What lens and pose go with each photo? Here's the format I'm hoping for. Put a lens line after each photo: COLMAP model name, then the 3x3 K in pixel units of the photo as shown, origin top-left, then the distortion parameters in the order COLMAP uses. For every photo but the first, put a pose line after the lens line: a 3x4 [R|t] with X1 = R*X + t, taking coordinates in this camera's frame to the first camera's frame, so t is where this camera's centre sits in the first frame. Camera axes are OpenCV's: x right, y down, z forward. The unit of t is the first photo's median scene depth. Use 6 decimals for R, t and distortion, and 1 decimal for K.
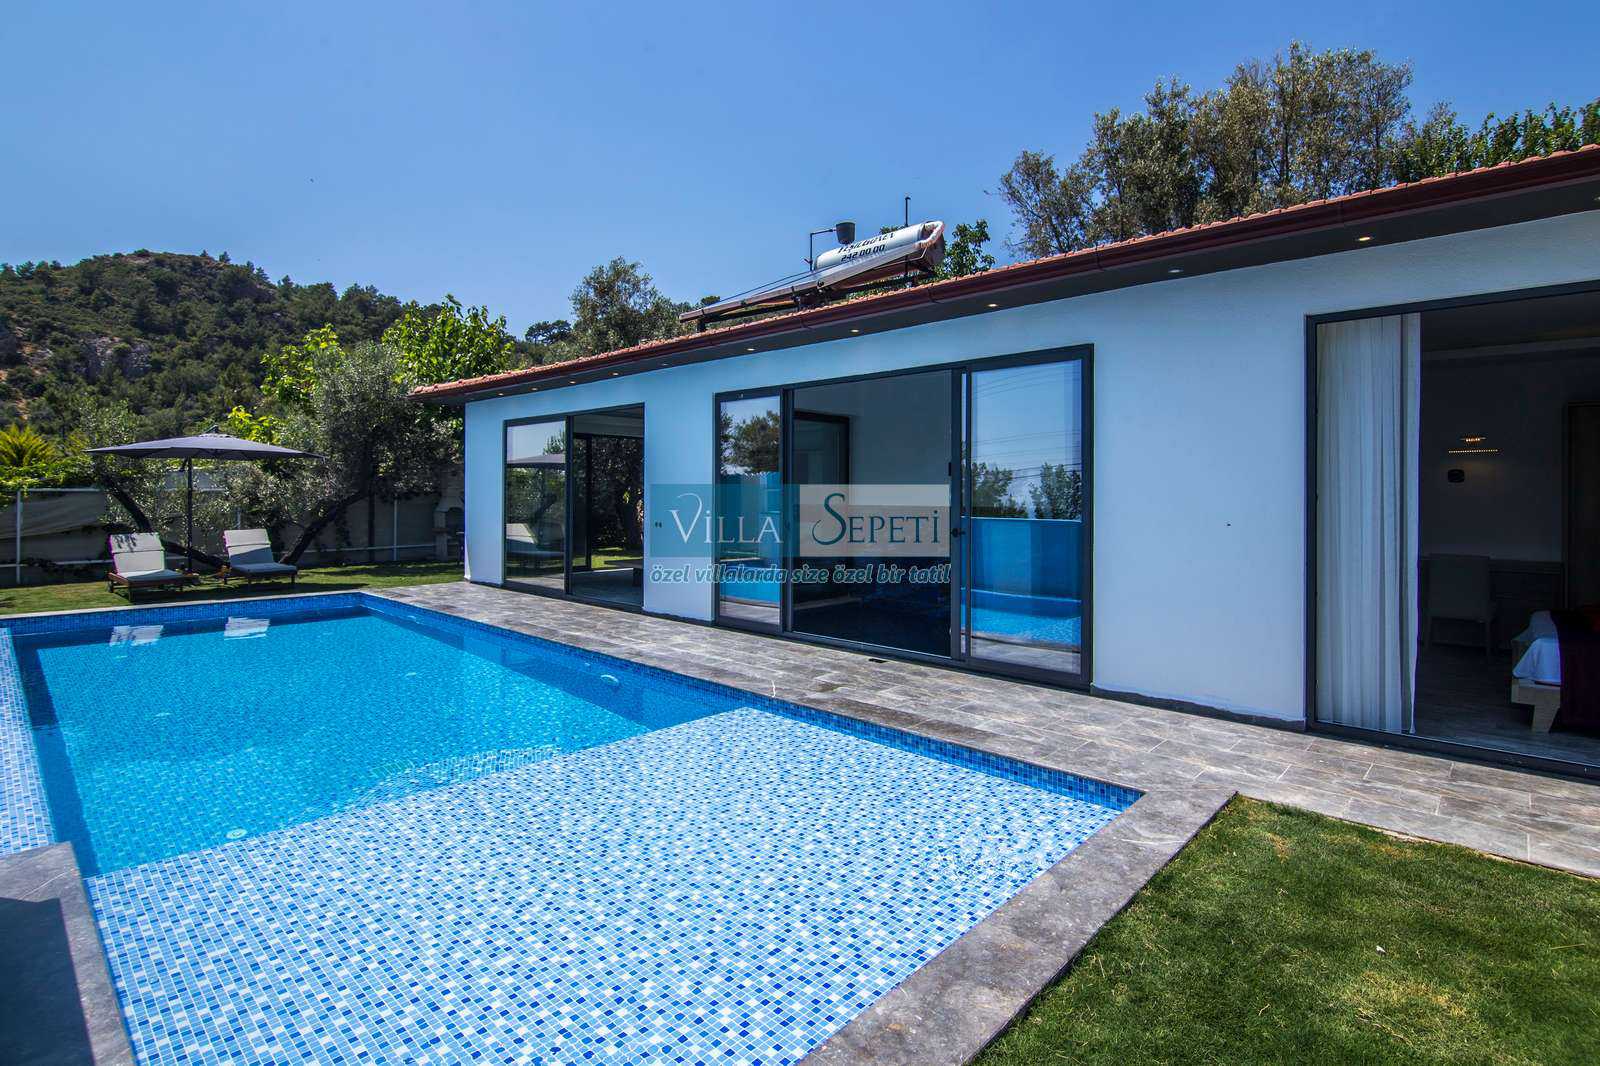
lens RADIAL K [[779.4, 0, 794.0], [0, 779.4, 493.4], [0, 0, 1]] dist [-0.008325, -0.006822]
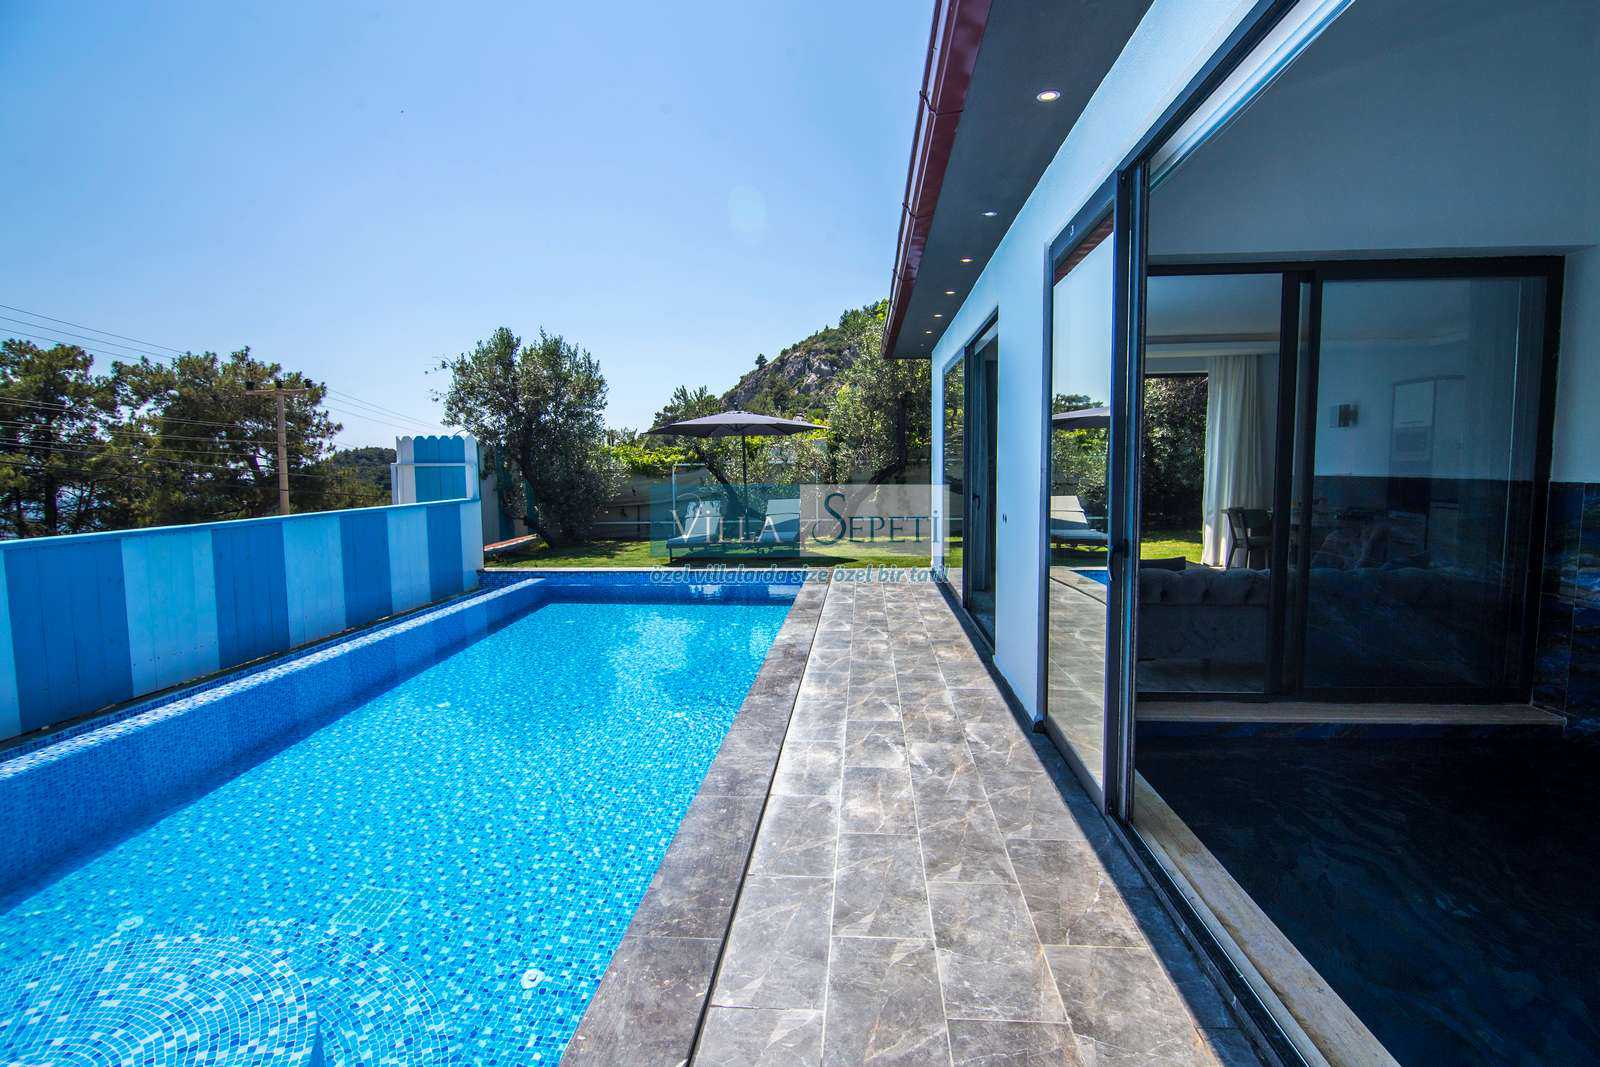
lens RADIAL K [[728.3, 0, 804.5], [0, 728.3, 528.3], [0, 0, 1]] dist [-0.002065, -0.012739]
pose [[0.623807, 0.056430, -0.779539, 0.099962], [0.018402, 0.996053, 0.086829, -0.000393], [0.781362, -0.068509, 0.620306, 0.390023]]
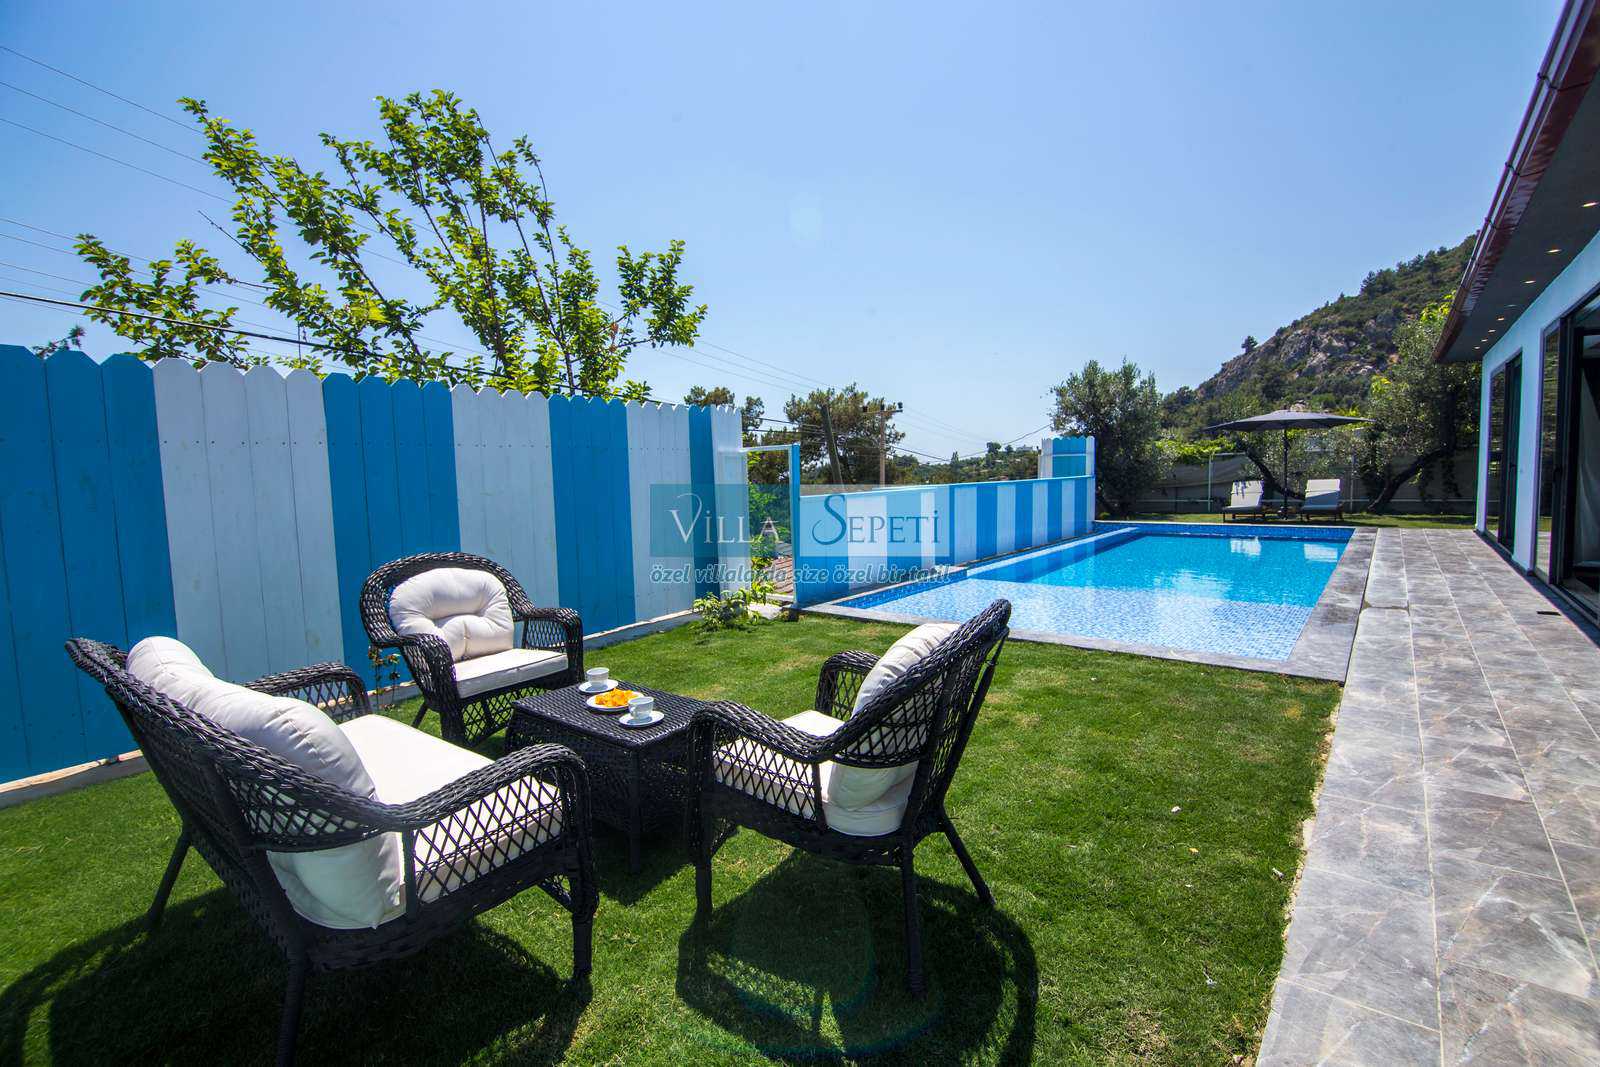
lens RADIAL K [[713.4, 0, 805.2], [0, 713.4, 531.3], [0, 0, 1]] dist [-0.006976, -0.007825]
pose [[0.065418, 0.075226, -0.995018, 0.445085], [0.030702, 0.996530, 0.077359, 0.014193], [0.997385, -0.035610, 0.062882, 0.037049]]
